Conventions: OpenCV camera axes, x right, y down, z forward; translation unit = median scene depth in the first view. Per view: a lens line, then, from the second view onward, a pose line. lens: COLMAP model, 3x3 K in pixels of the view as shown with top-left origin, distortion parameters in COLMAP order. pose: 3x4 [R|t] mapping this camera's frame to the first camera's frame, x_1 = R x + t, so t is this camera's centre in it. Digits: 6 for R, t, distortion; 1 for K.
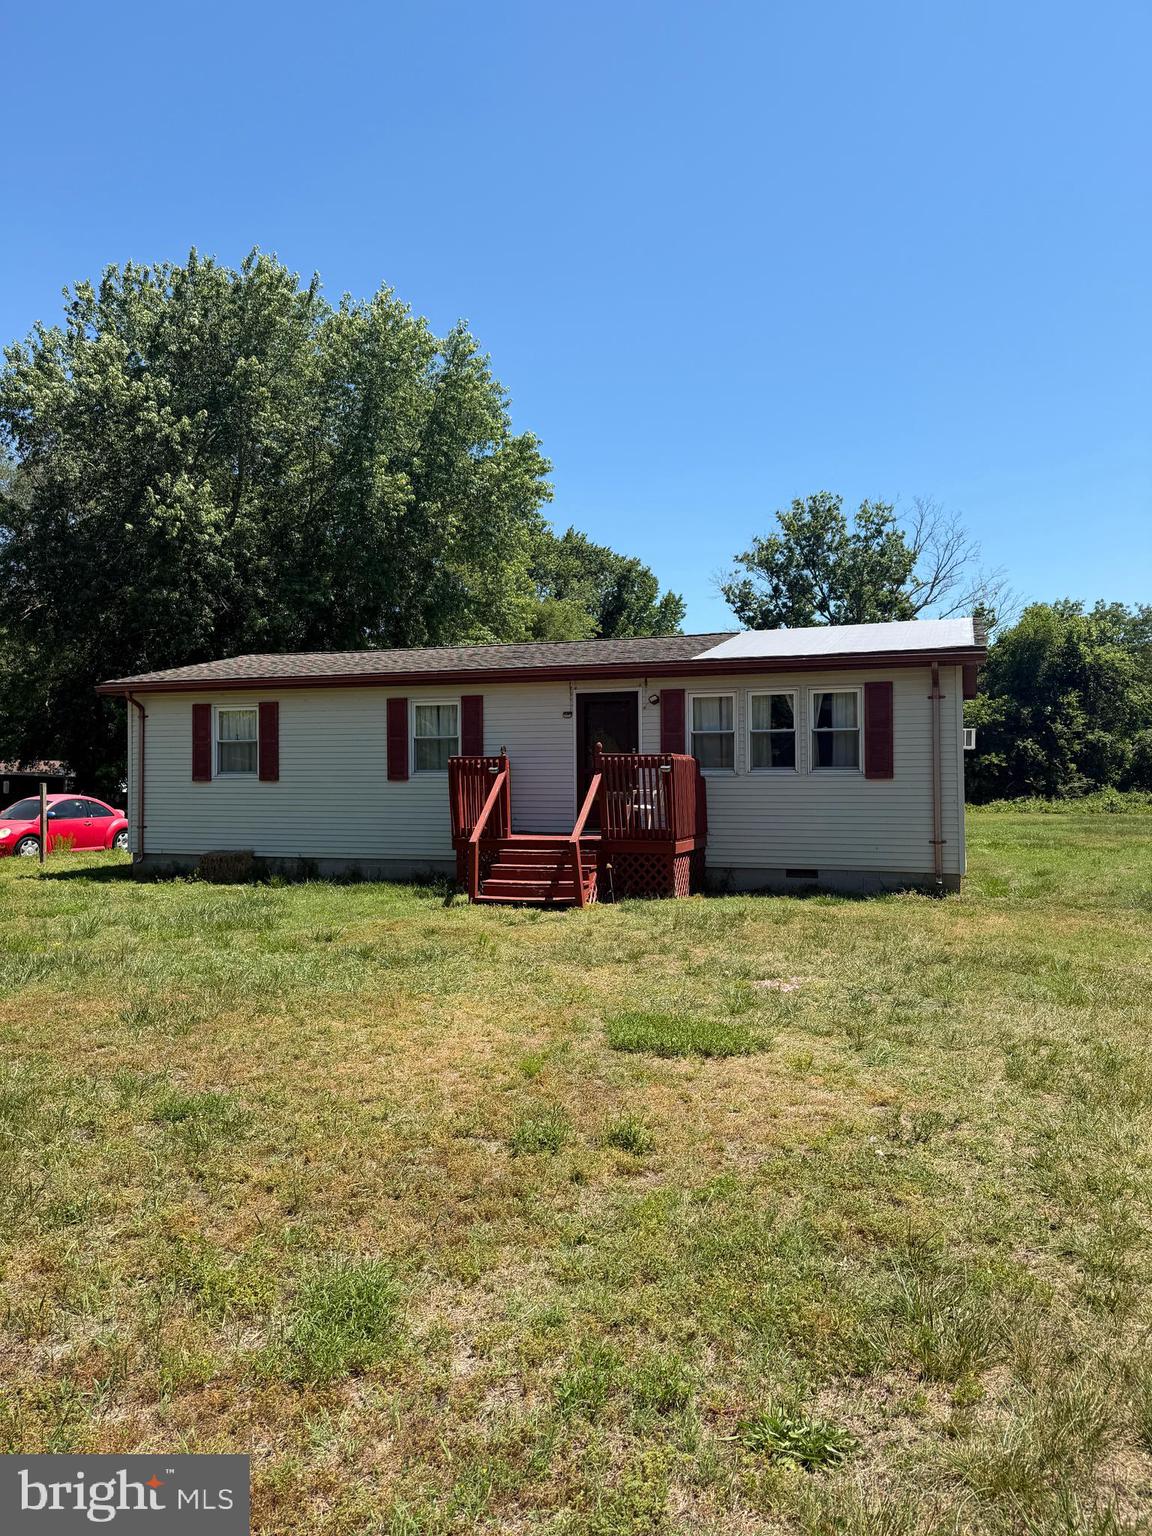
lens RADIAL K [[1083.5, 0, 574.8], [0, 1083.5, 779.8], [0, 0, 1]] dist [0.035436, -0.003714]
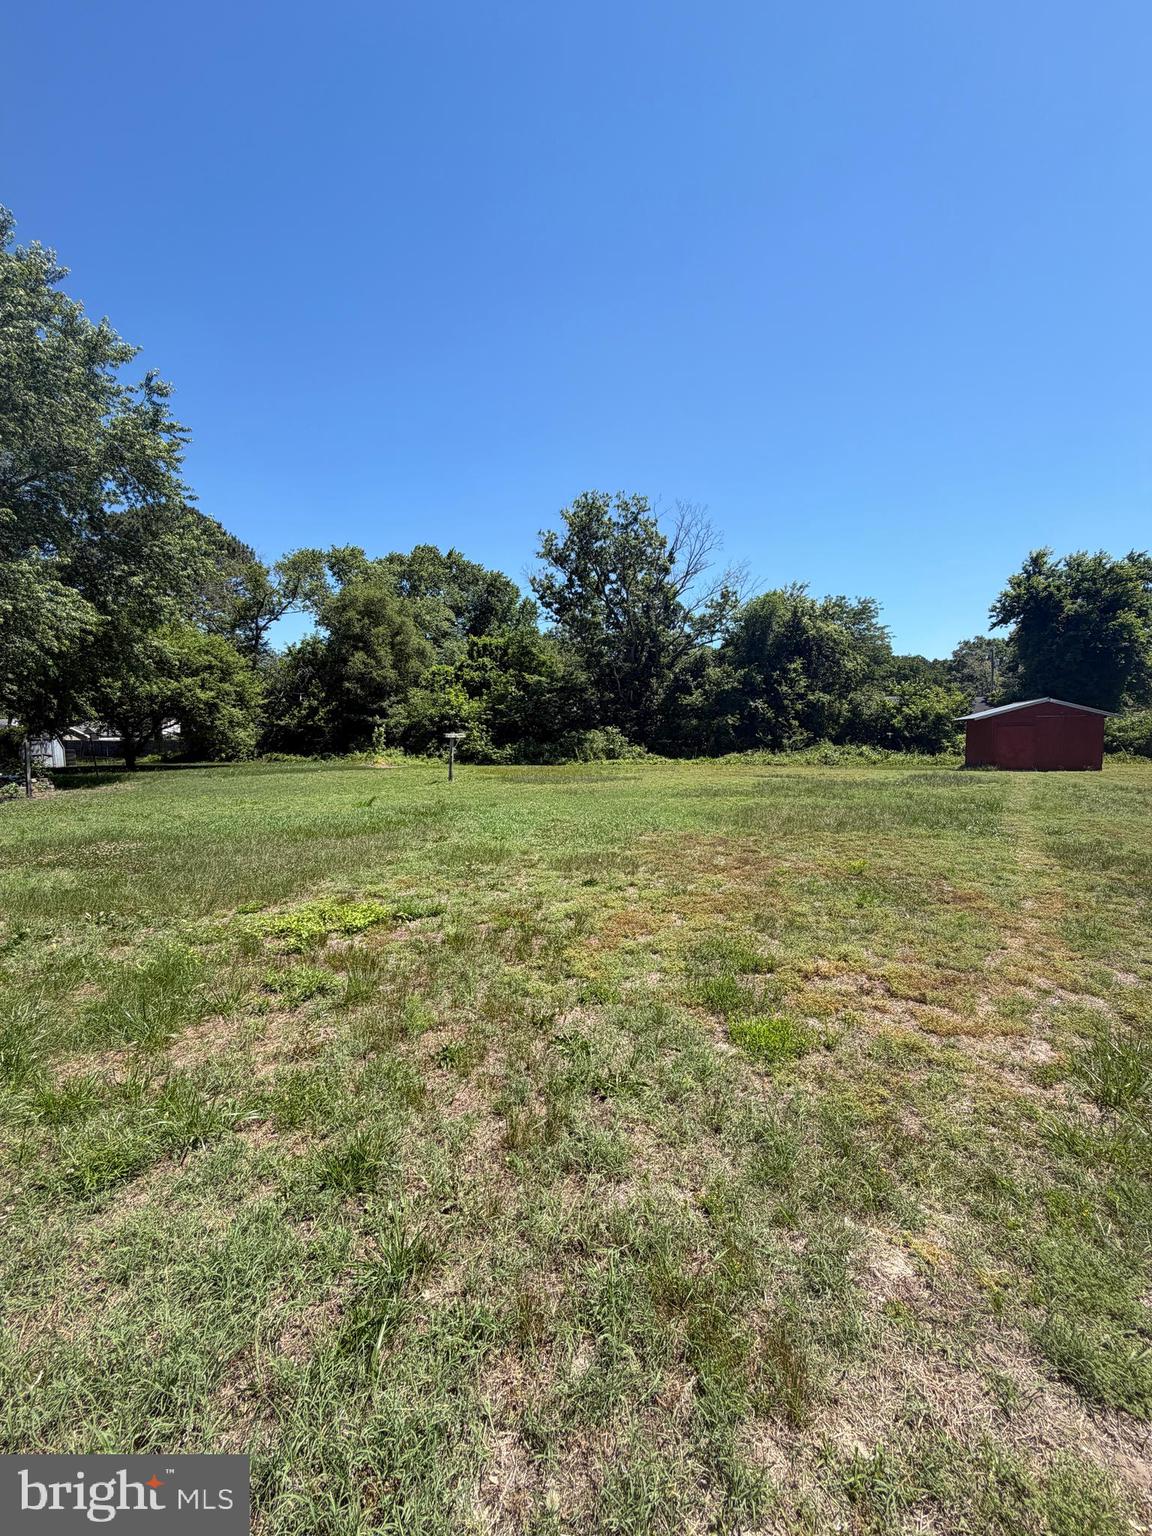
lens RADIAL K [[617.2, 0, 572.1], [0, 617.2, 765.3], [0, 0, 1]] dist [-0.000277, -0.000281]
pose [[0.999424, -0.007910, 0.032995, 0.194075], [0.006146, 0.998565, 0.053205, -0.003811], [-0.033368, -0.052972, 0.998038, 0.346218]]
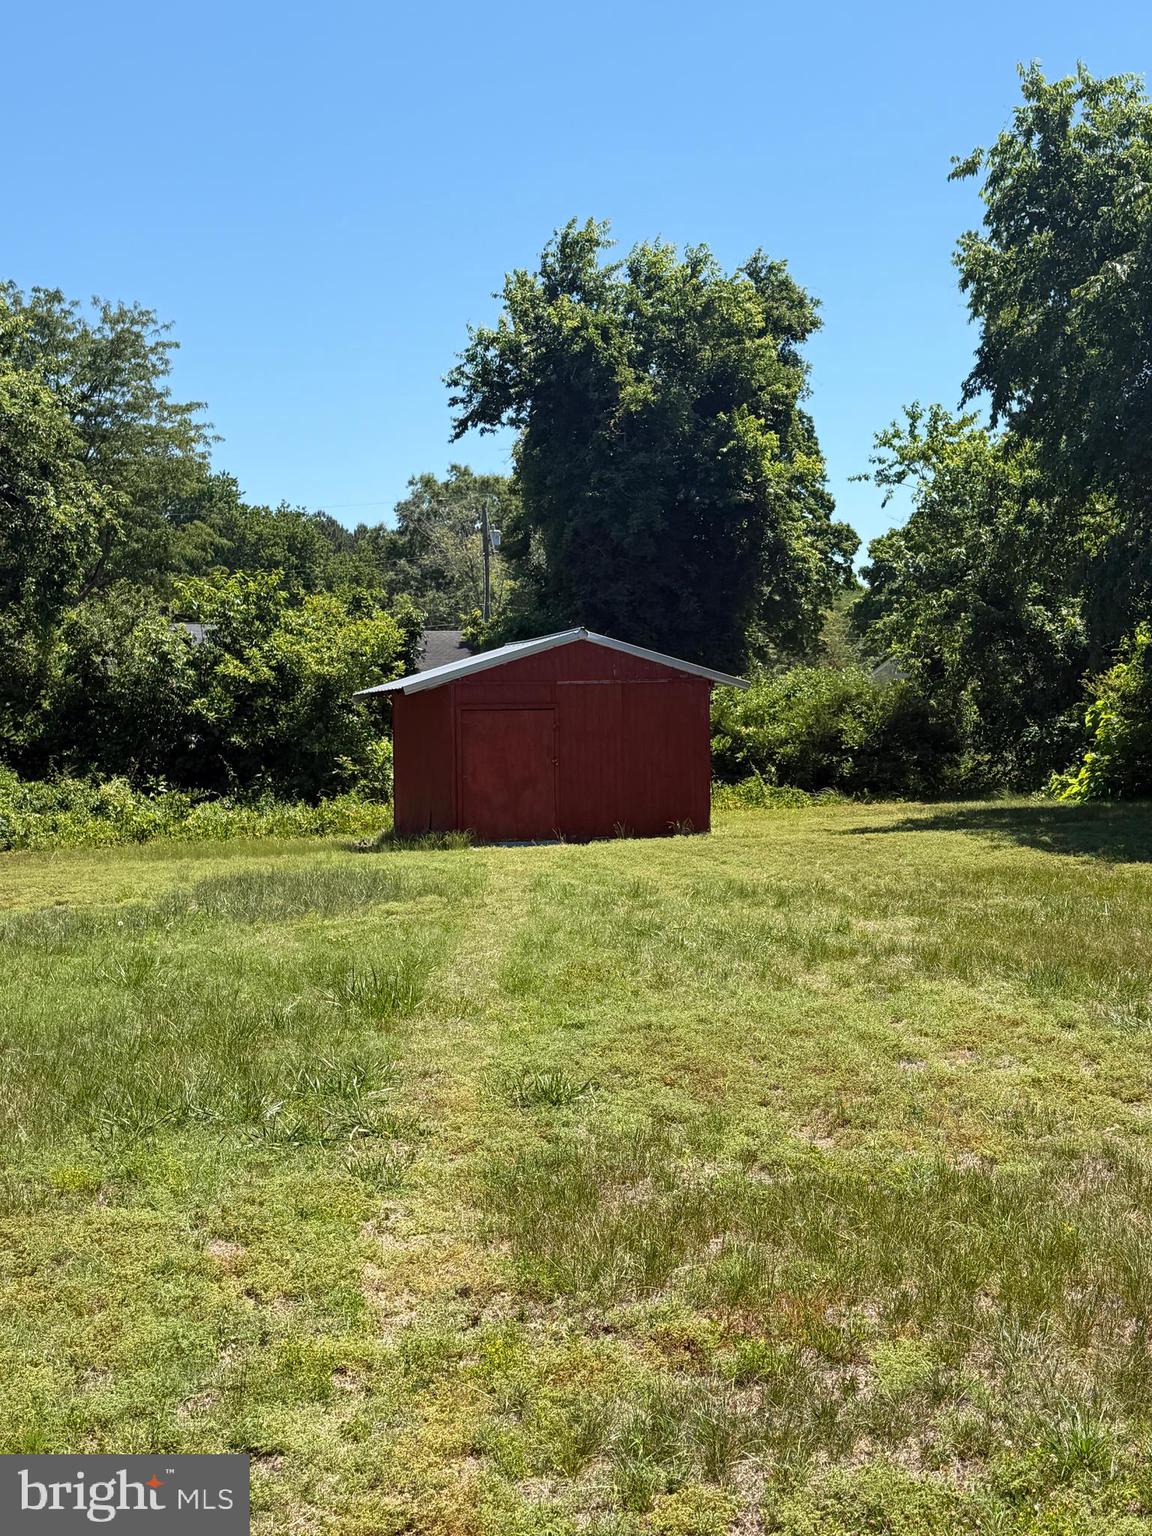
lens RADIAL K [[1956.3, 0, 574.1], [0, 1956.3, 765.9], [0, 0, 1]] dist [0.263887, 0.000000]
pose [[0.787969, -0.030798, 0.614944, 0.244493], [0.020757, 0.999509, 0.023461, -0.004146], [-0.615365, -0.005722, 0.788222, 0.392117]]
